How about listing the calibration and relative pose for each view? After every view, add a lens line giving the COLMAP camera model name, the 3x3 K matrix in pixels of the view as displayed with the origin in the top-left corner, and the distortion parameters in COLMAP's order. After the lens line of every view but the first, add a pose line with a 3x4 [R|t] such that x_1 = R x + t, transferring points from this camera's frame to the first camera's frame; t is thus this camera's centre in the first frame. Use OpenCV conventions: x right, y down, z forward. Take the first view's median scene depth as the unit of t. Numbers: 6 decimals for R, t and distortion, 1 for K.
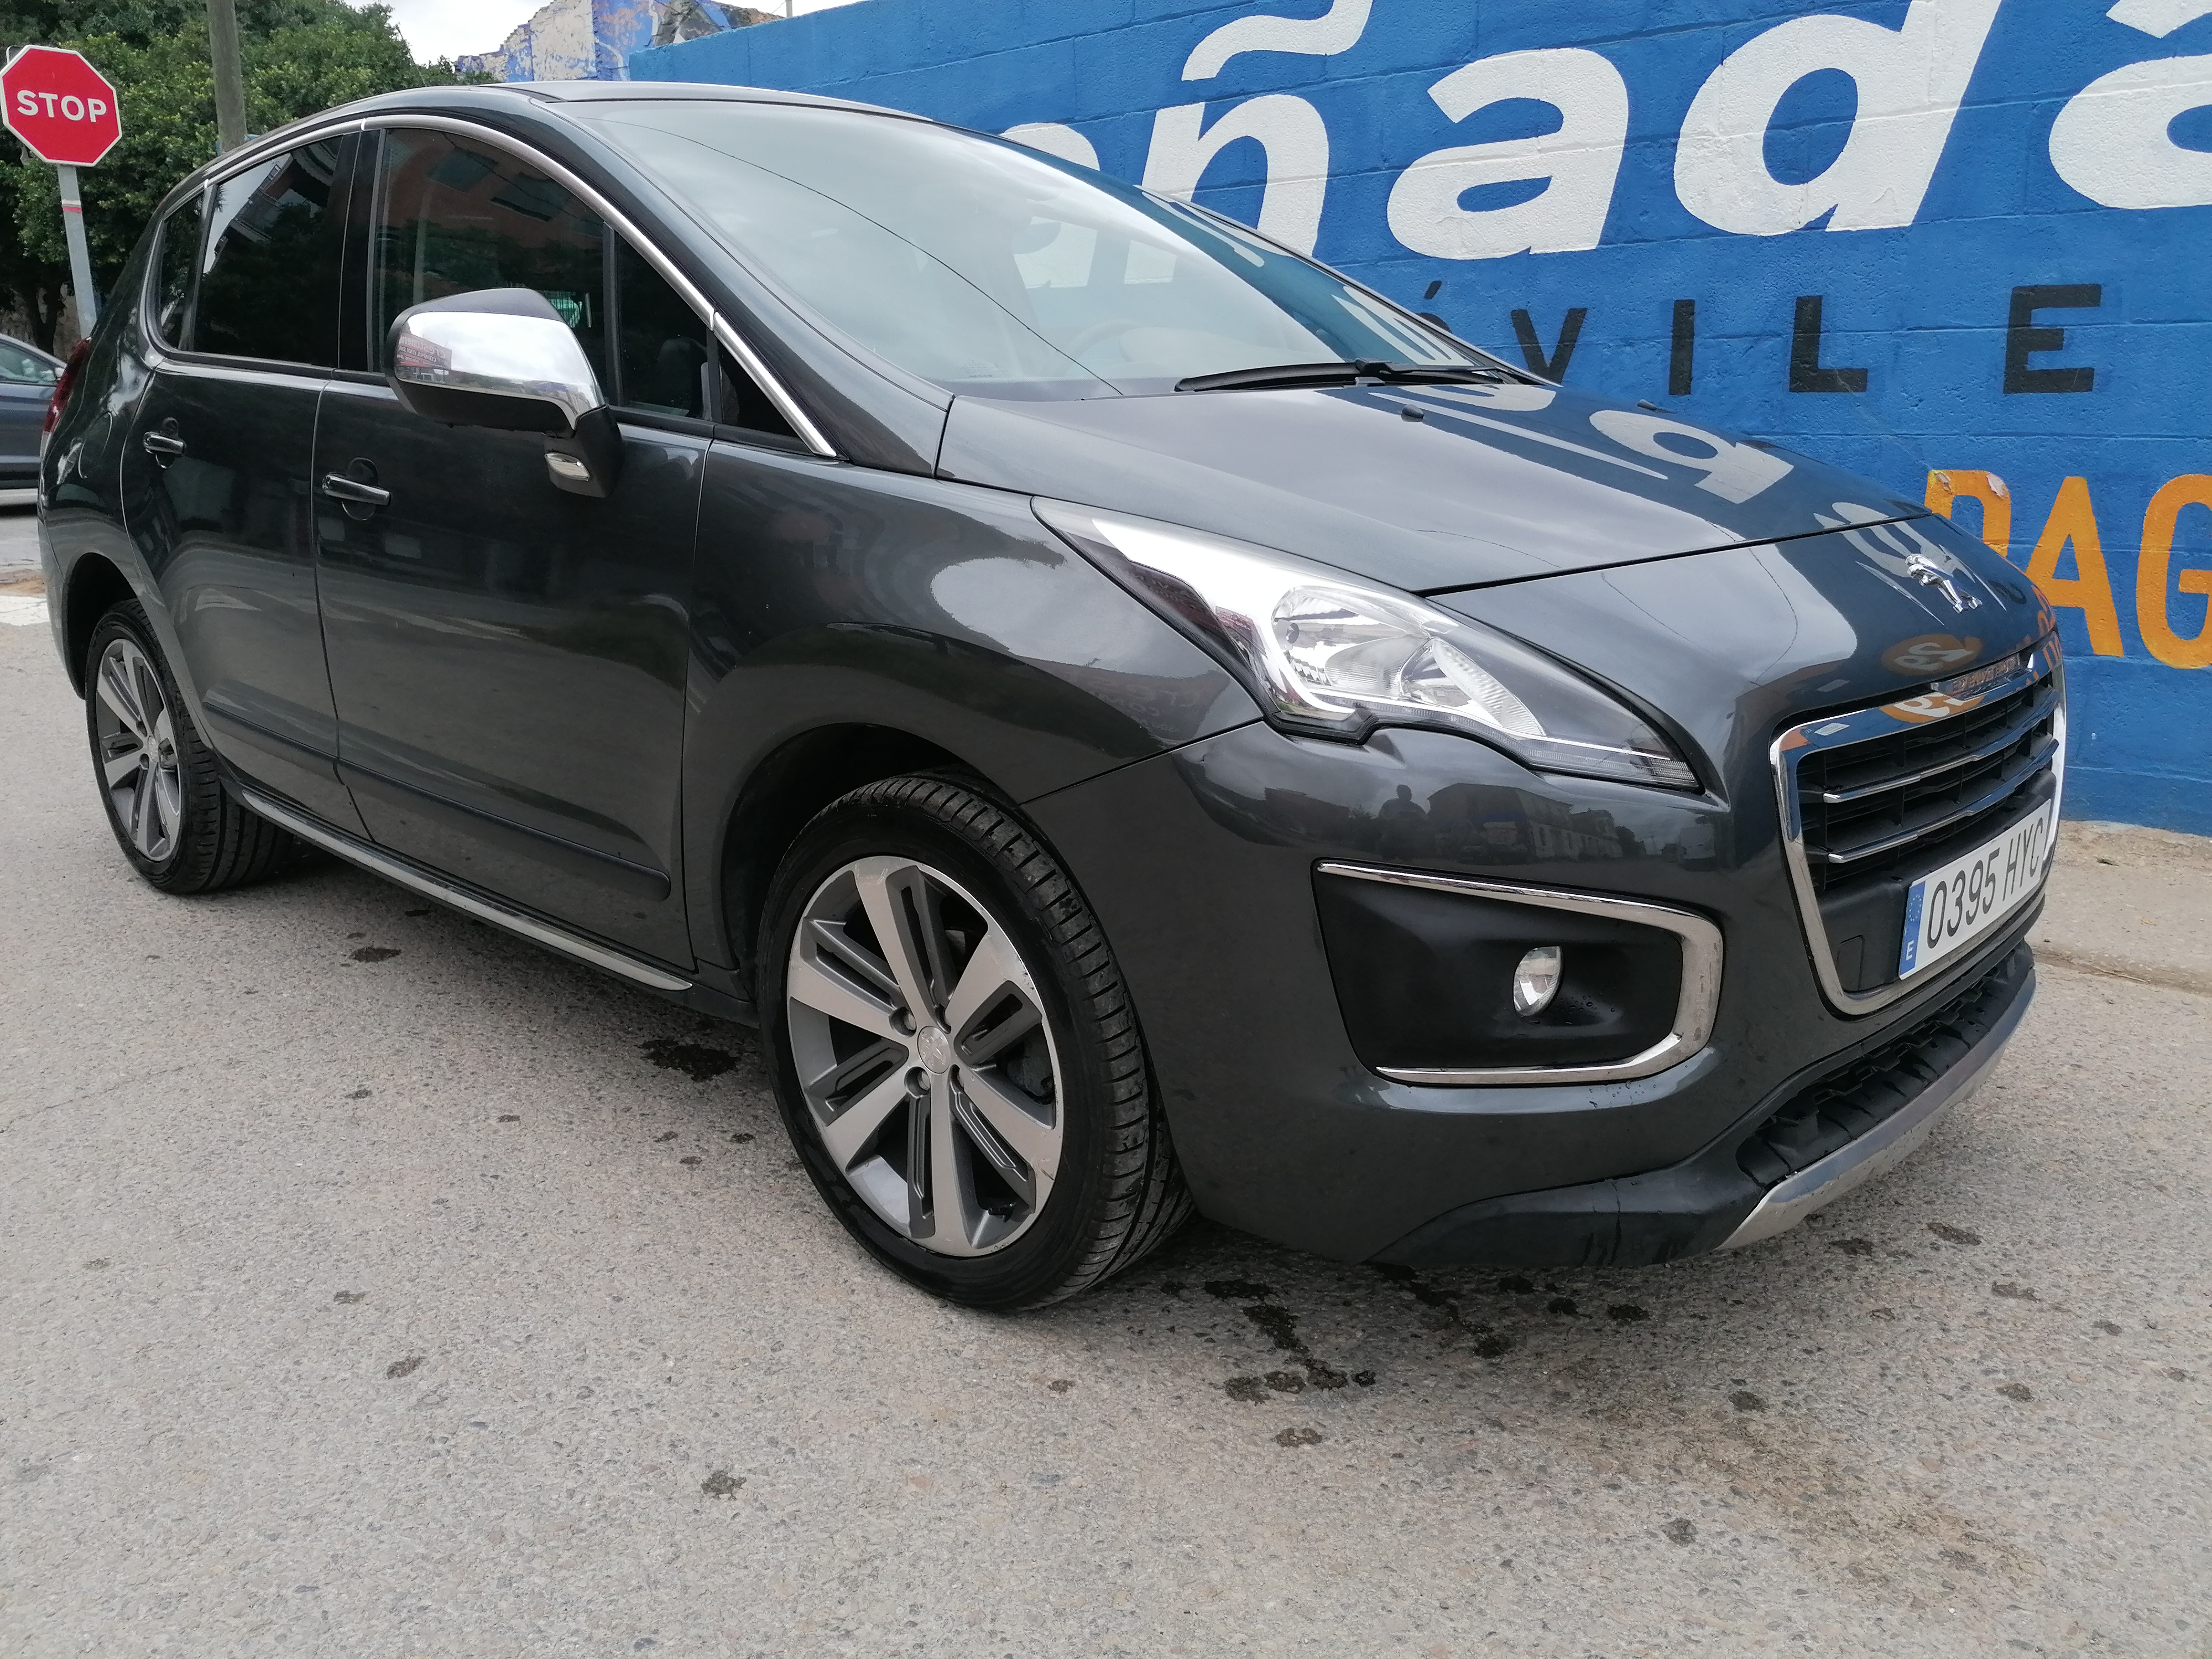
lens RADIAL K [[1651.8, 0, 1104.0], [0, 1651.8, 830.7], [0, 0, 1]] dist [0.092561, -0.118171]
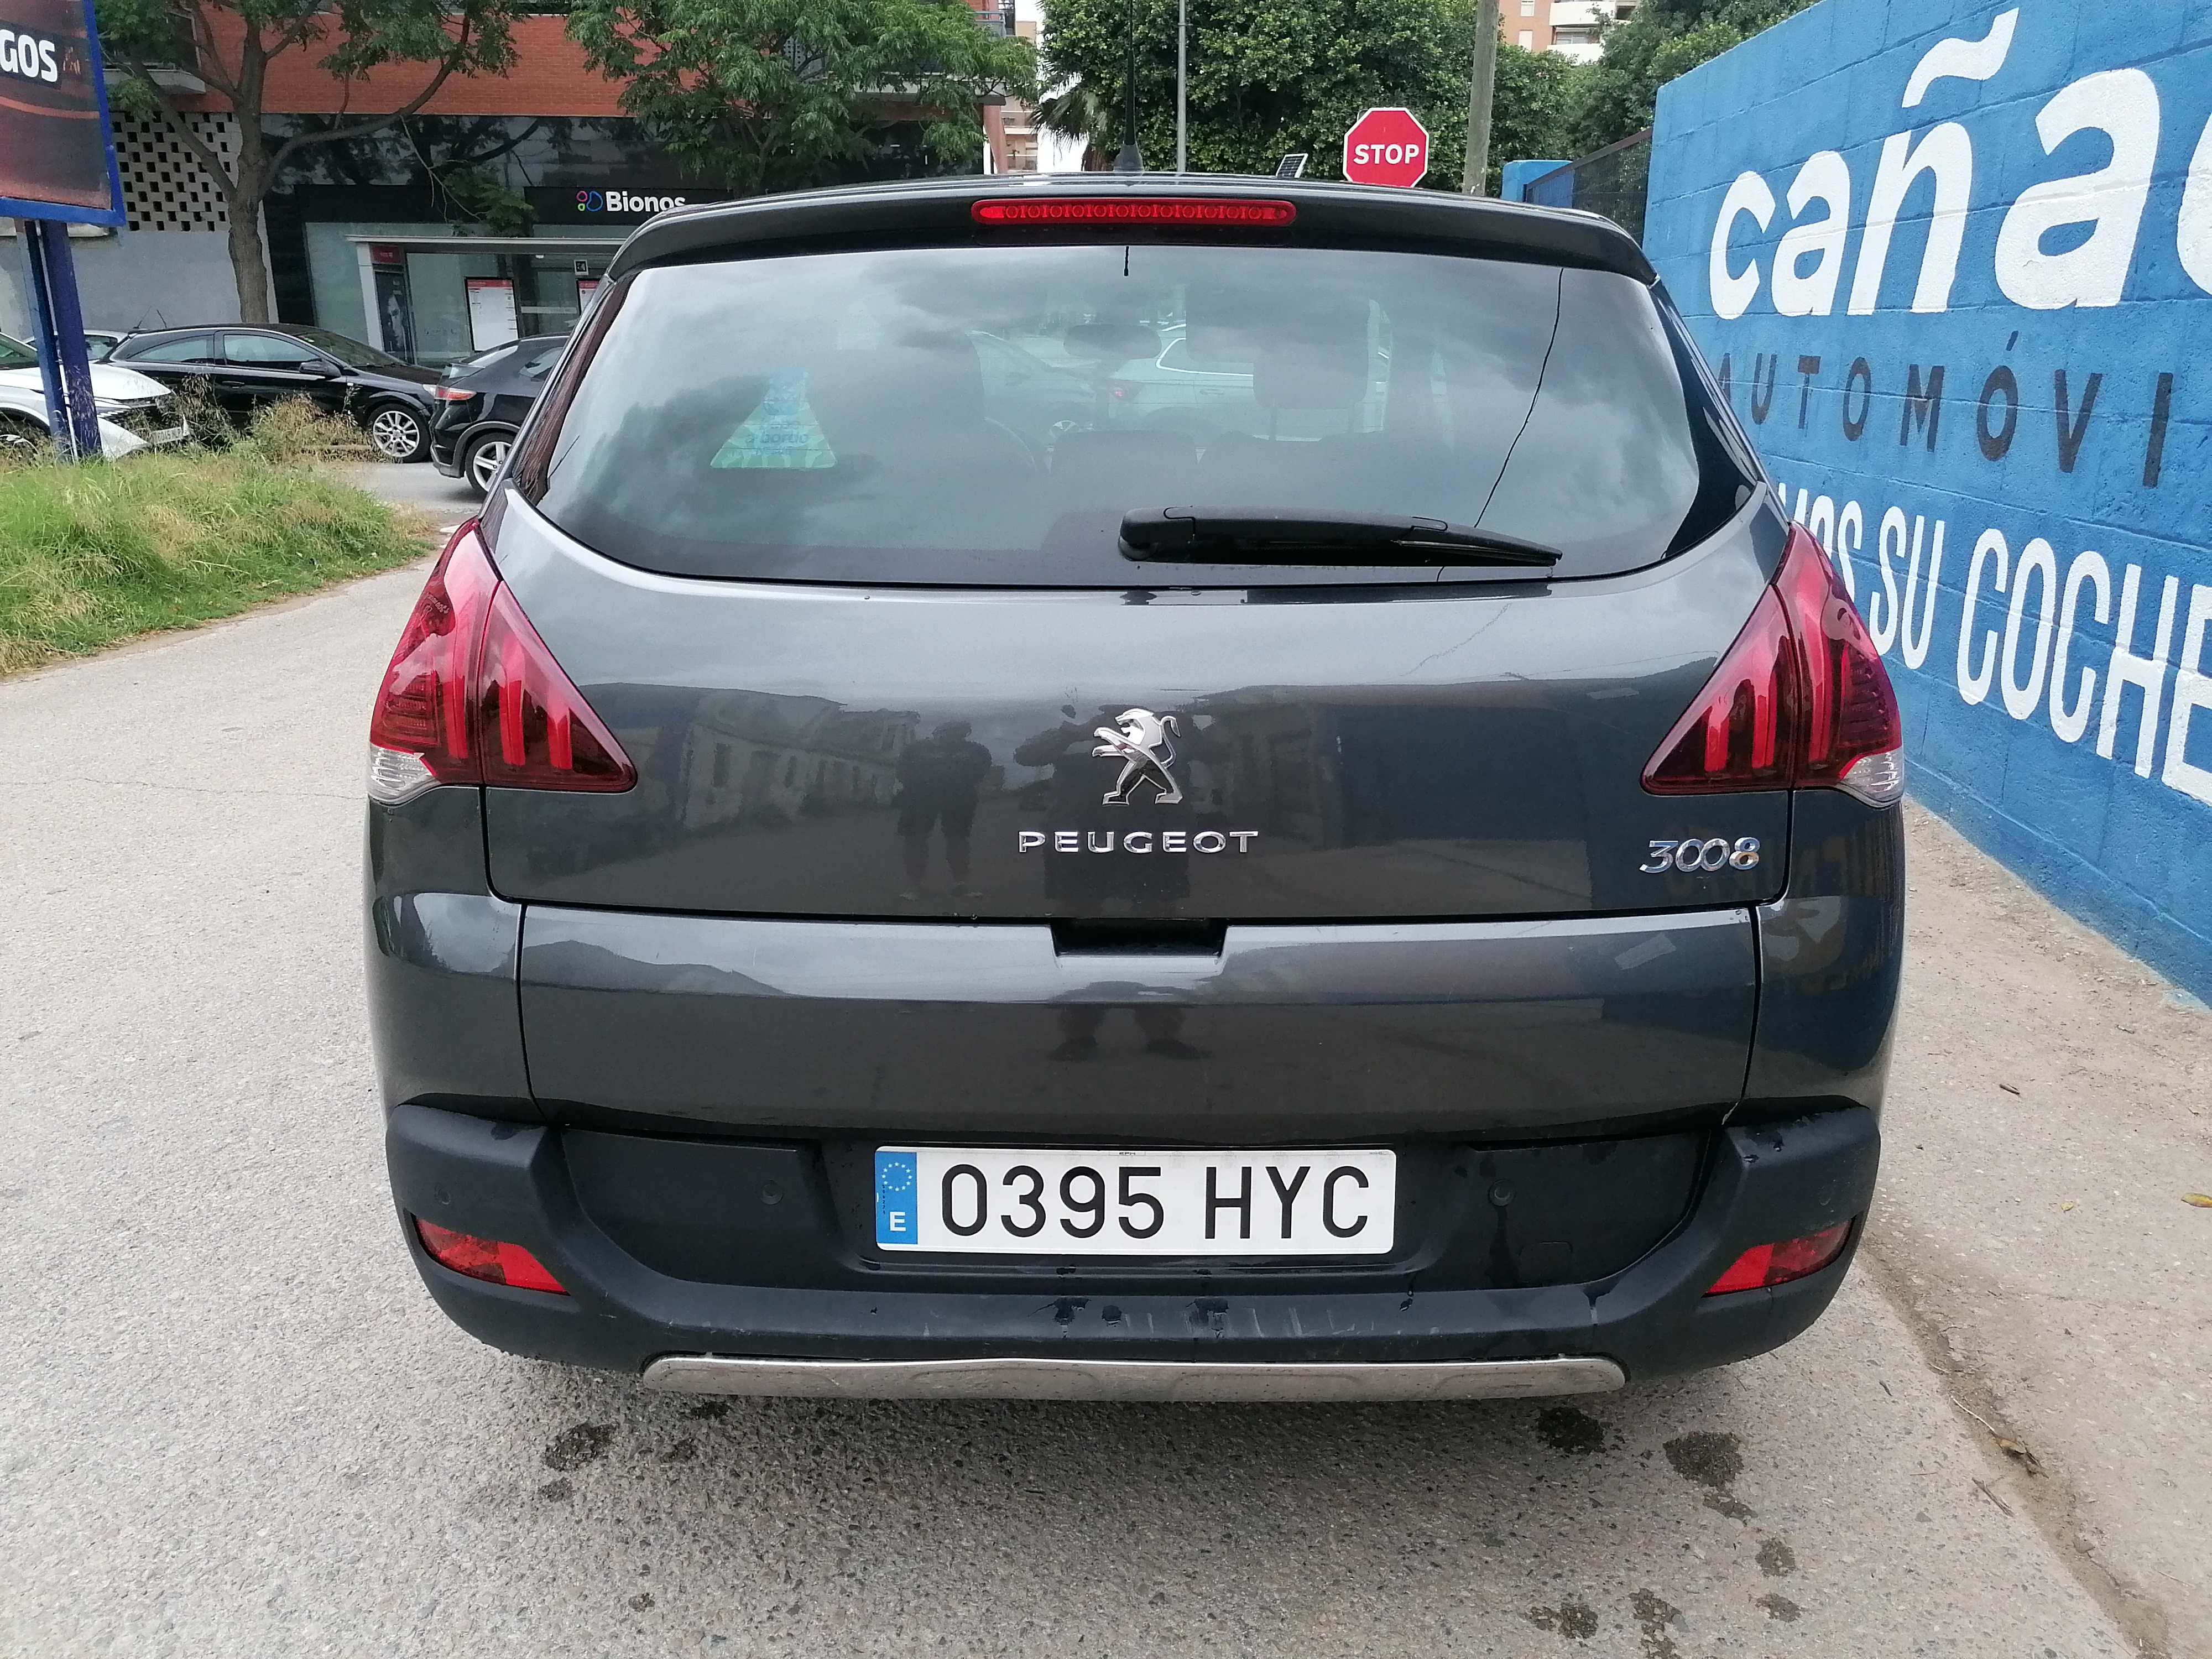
lens RADIAL K [[1668.0, 0, 1107.9], [0, 1668.0, 826.2], [0, 0, 1]] dist [0.074572, -0.096124]
pose [[0.612612, 0.232362, -0.755456, 0.707586], [-0.210183, 0.969287, 0.127691, -0.099815], [0.761925, 0.080559, 0.642636, 0.095247]]
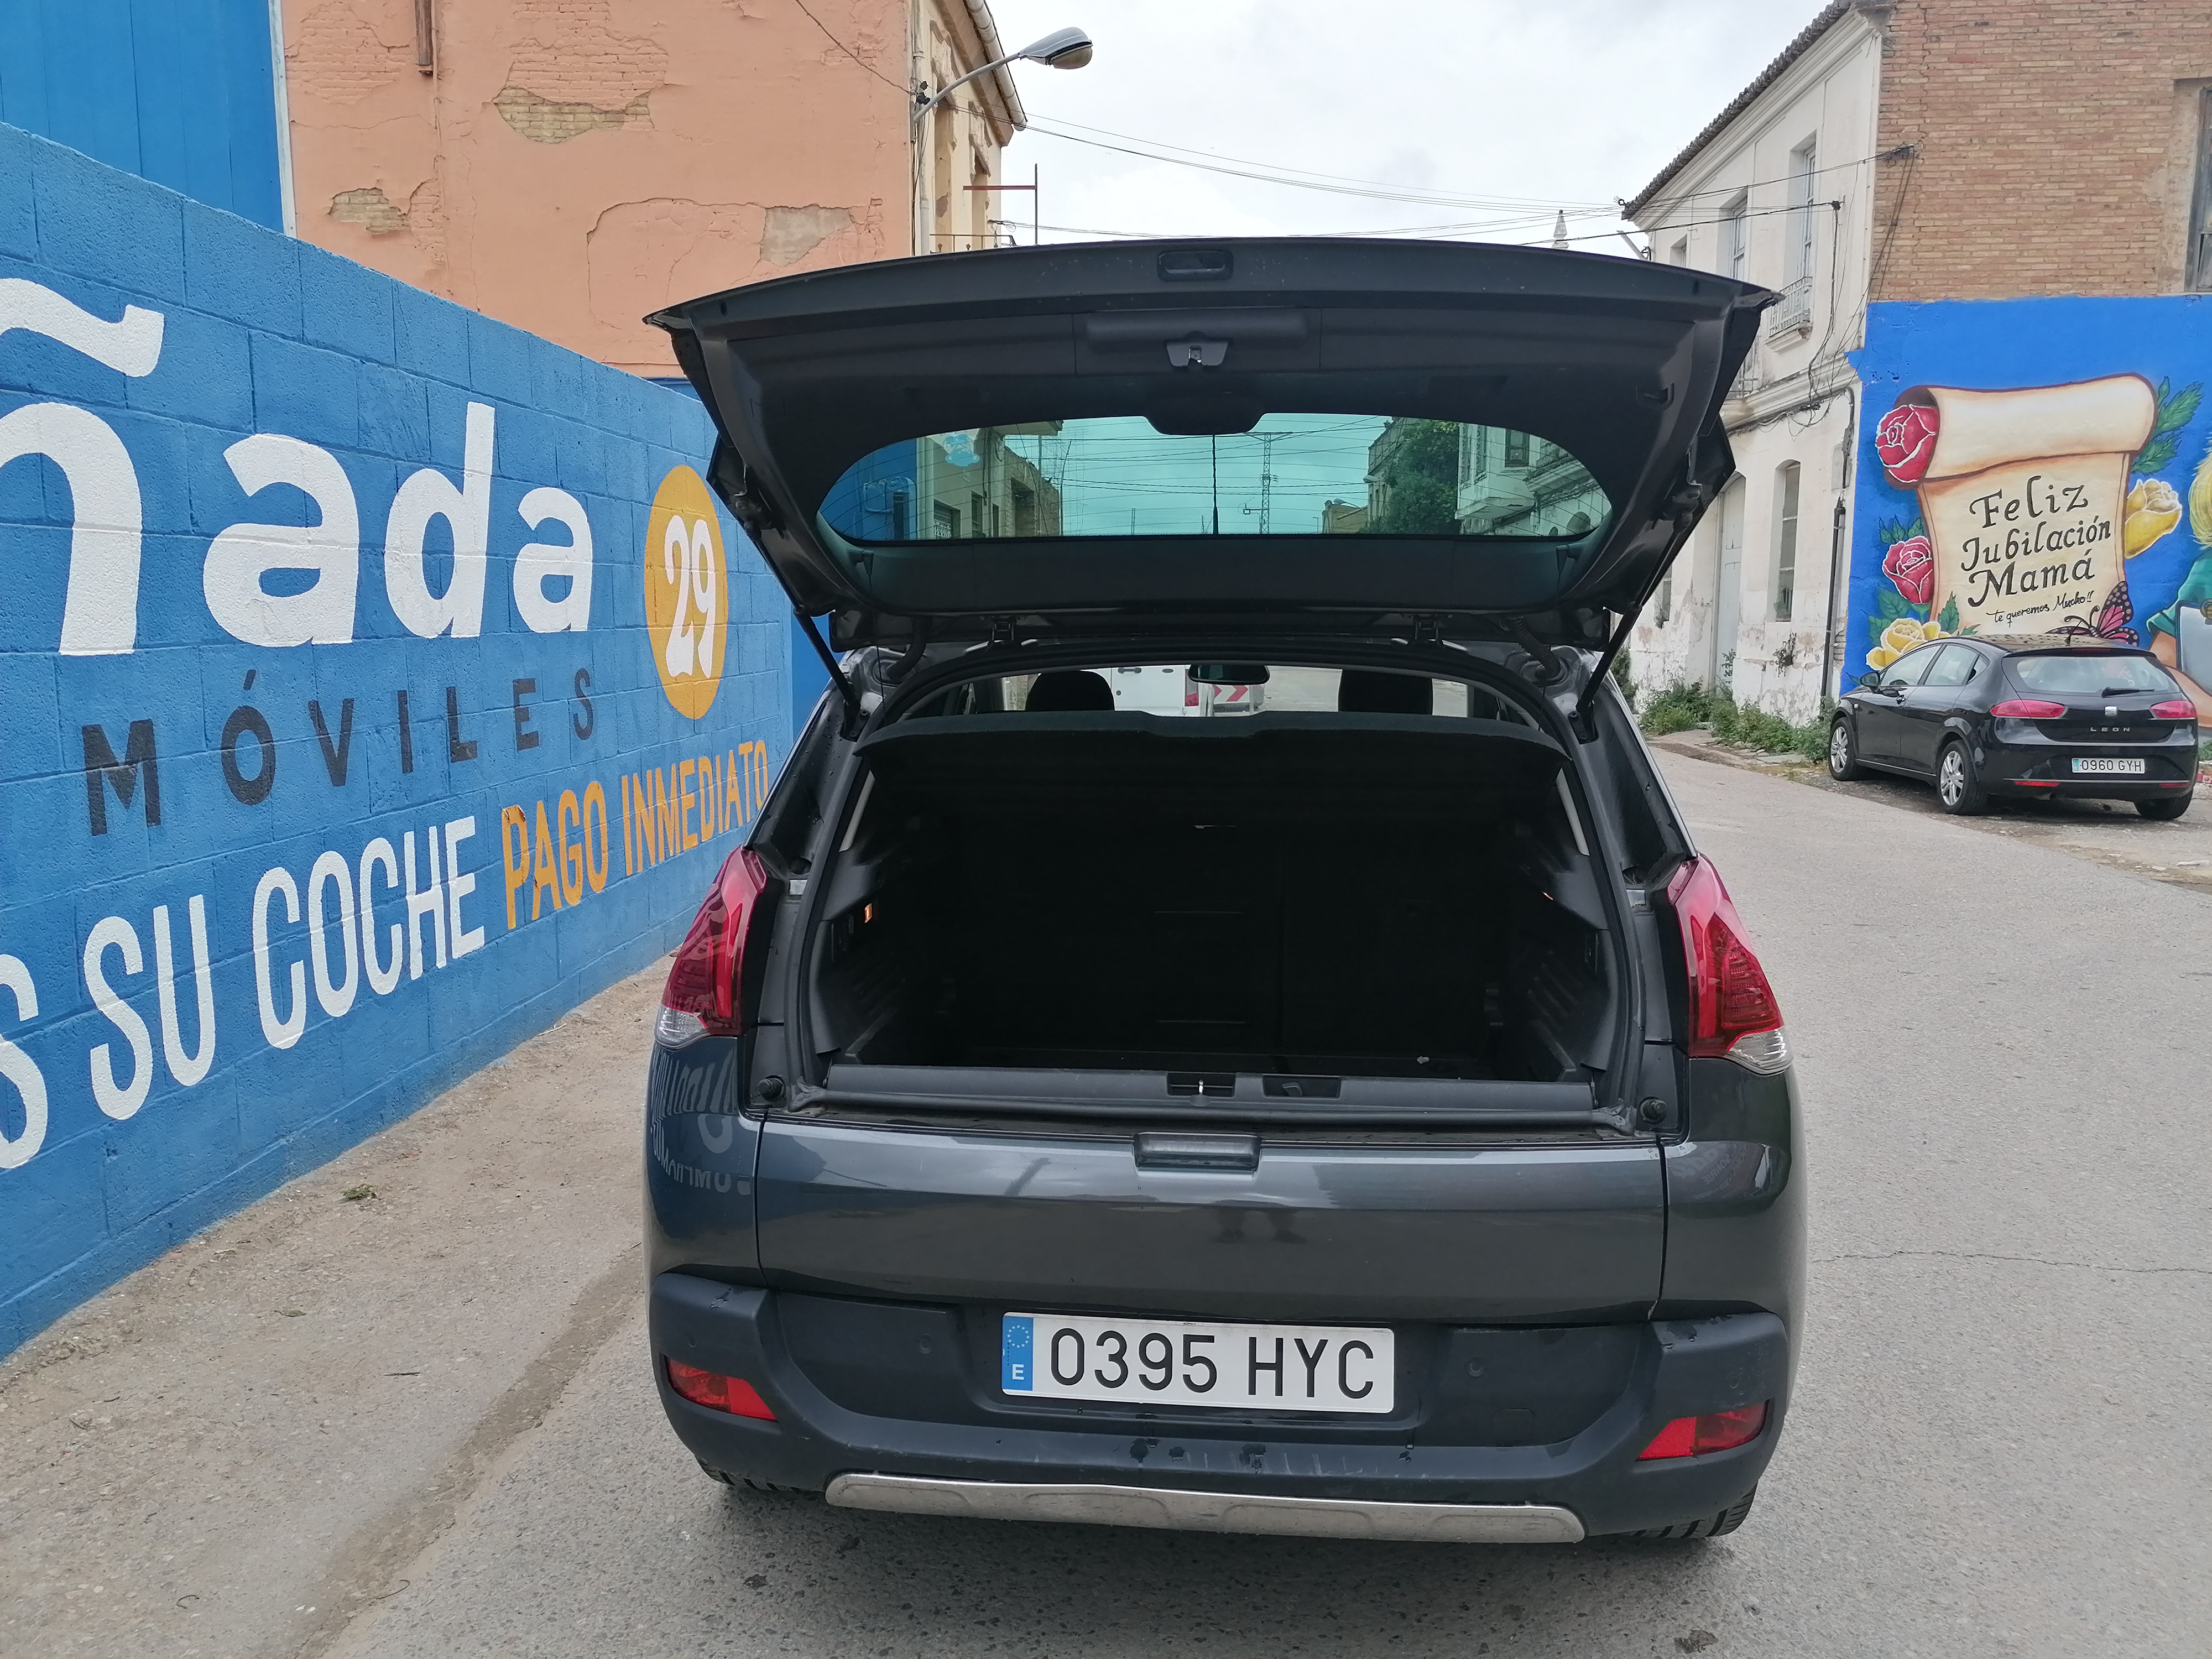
lens RADIAL K [[1668.2, 0, 1127.7], [0, 1668.2, 828.4], [0, 0, 1]] dist [0.075028, -0.116509]
pose [[-0.618052, -0.095570, 0.780307, -0.818965], [0.204484, 0.938873, 0.276955, -0.441894], [-0.759077, 0.330733, -0.560729, 1.292688]]
